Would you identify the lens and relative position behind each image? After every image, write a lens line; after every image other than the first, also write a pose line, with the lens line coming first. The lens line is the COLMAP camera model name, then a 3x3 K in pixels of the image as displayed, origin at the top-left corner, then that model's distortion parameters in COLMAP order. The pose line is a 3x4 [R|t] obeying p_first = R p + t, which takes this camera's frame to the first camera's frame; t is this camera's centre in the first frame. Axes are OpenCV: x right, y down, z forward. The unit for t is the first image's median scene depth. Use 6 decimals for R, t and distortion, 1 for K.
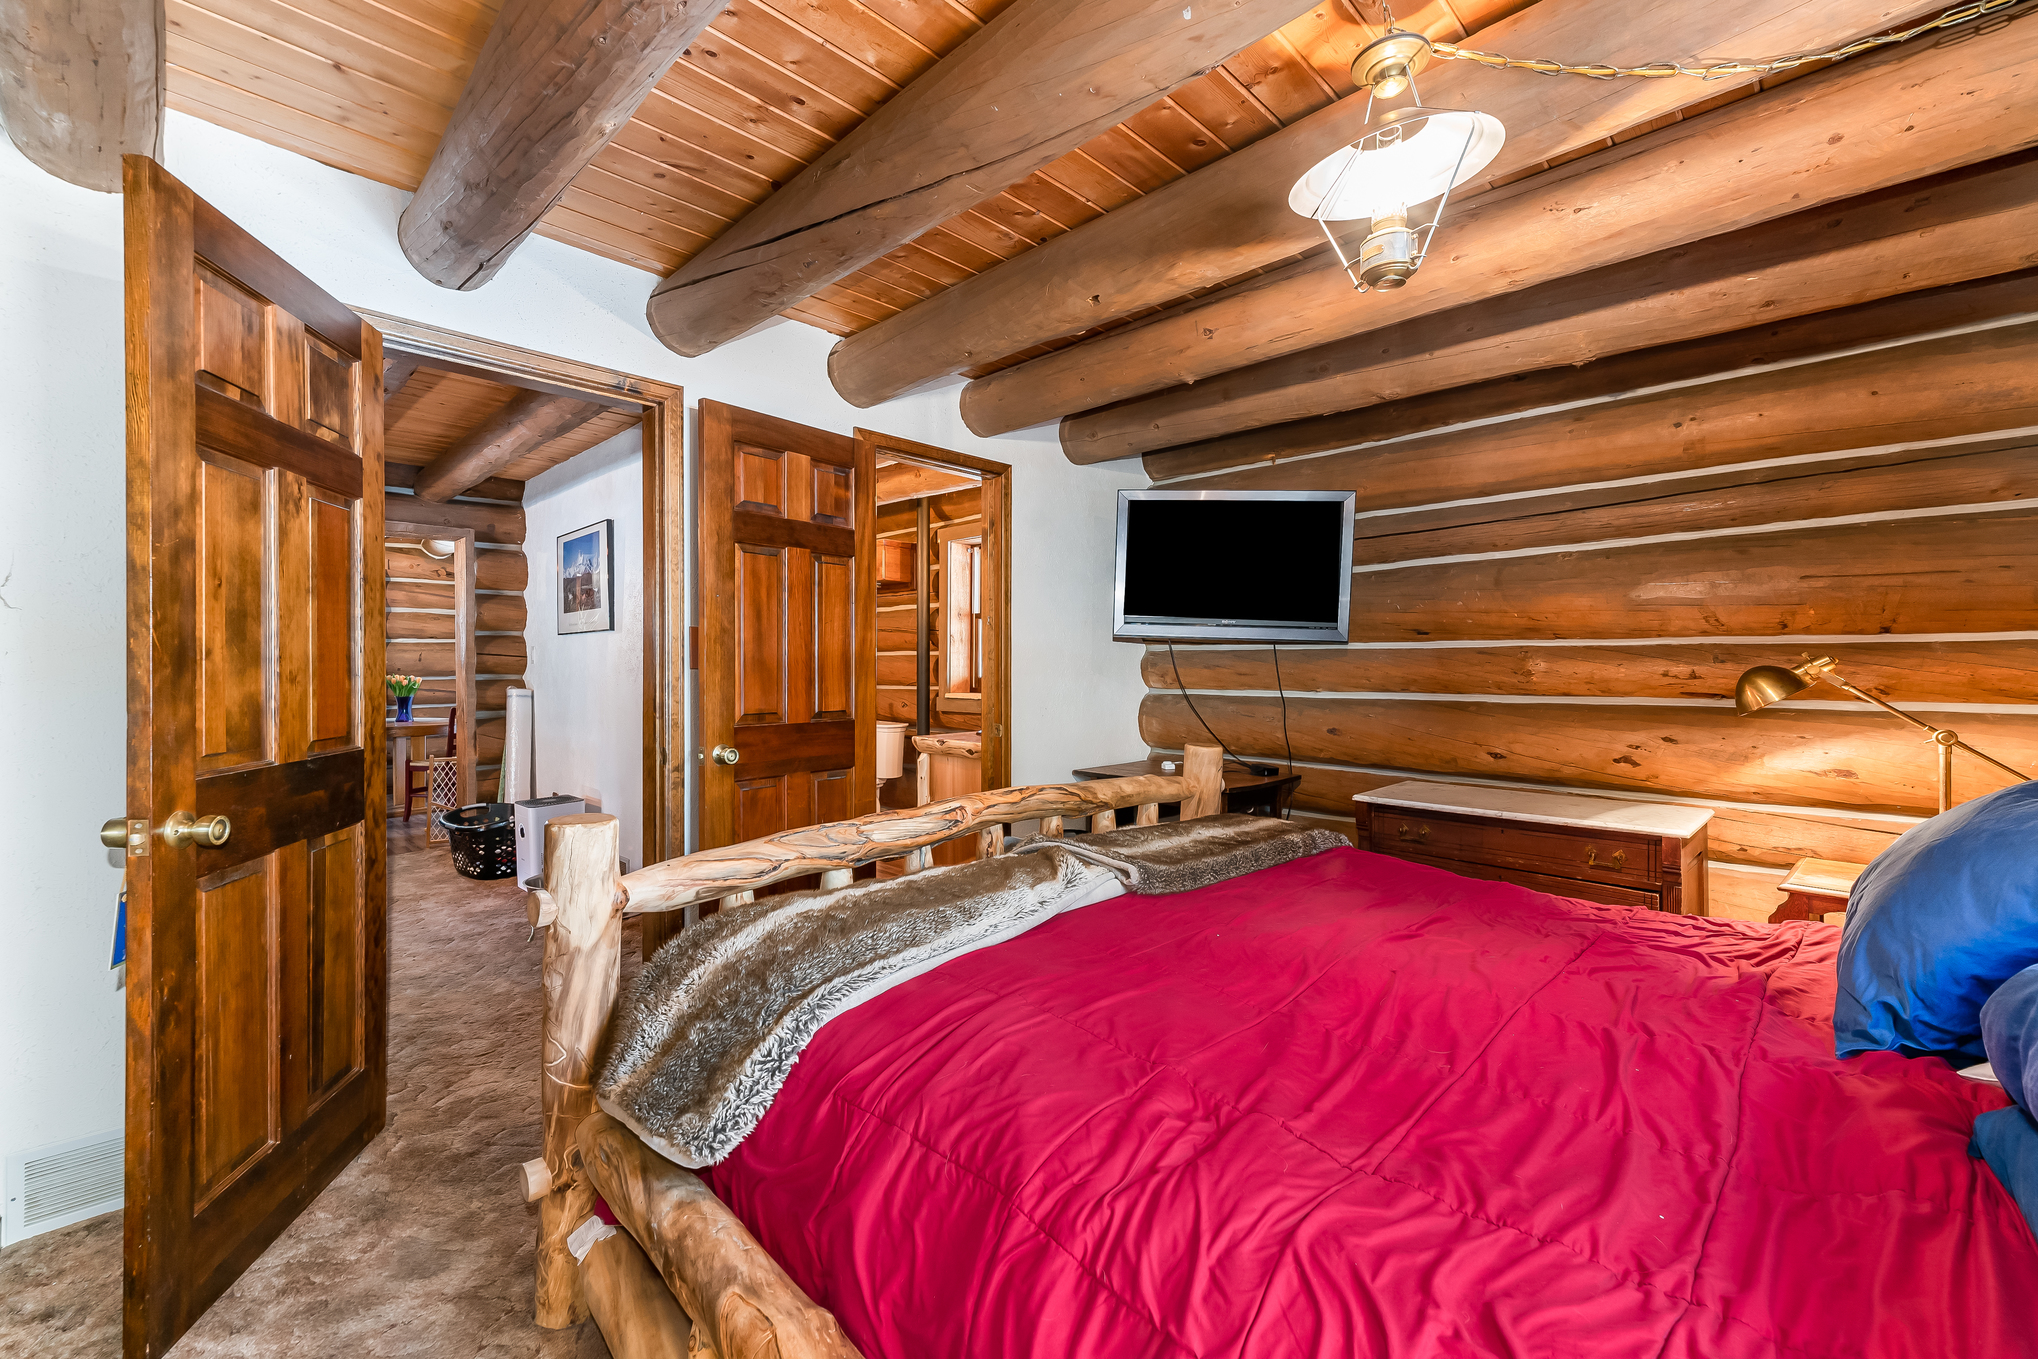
lens RADIAL K [[839.0, 0, 1019.0], [0, 839.0, 679.5], [0, 0, 1]] dist [0.000116, 0.000048]
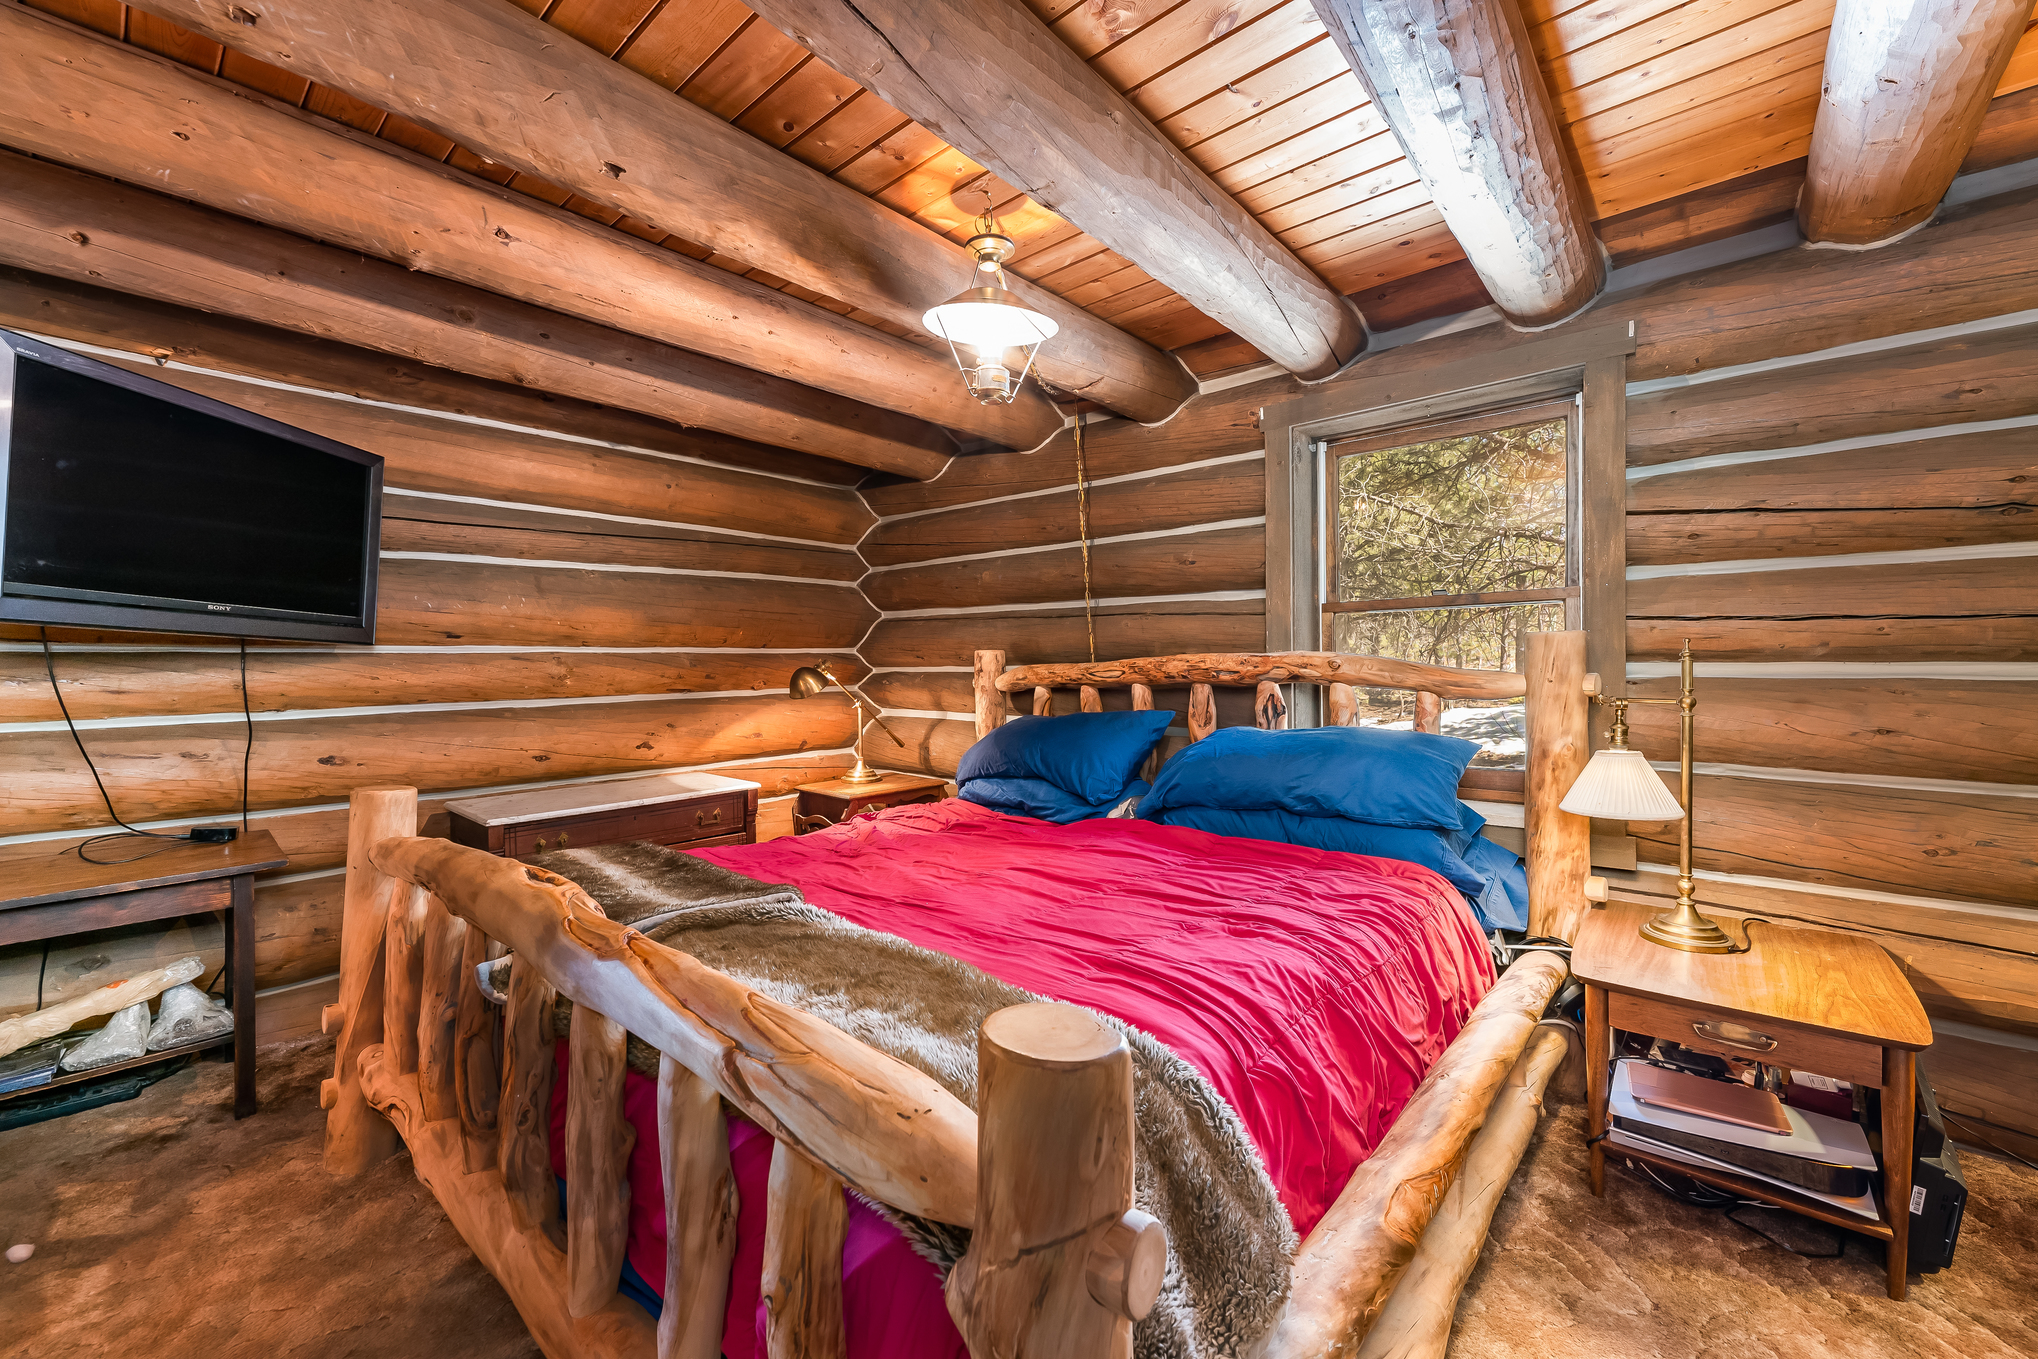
lens RADIAL K [[786.6, 0, 1024.0], [0, 786.6, 692.2], [0, 0, 1]] dist [0.002371, 0.000267]
pose [[-0.073134, -0.032482, 0.996793, -0.463839], [0.039166, 0.998605, 0.035414, -0.001717], [-0.996553, 0.041631, -0.071760, 0.506166]]
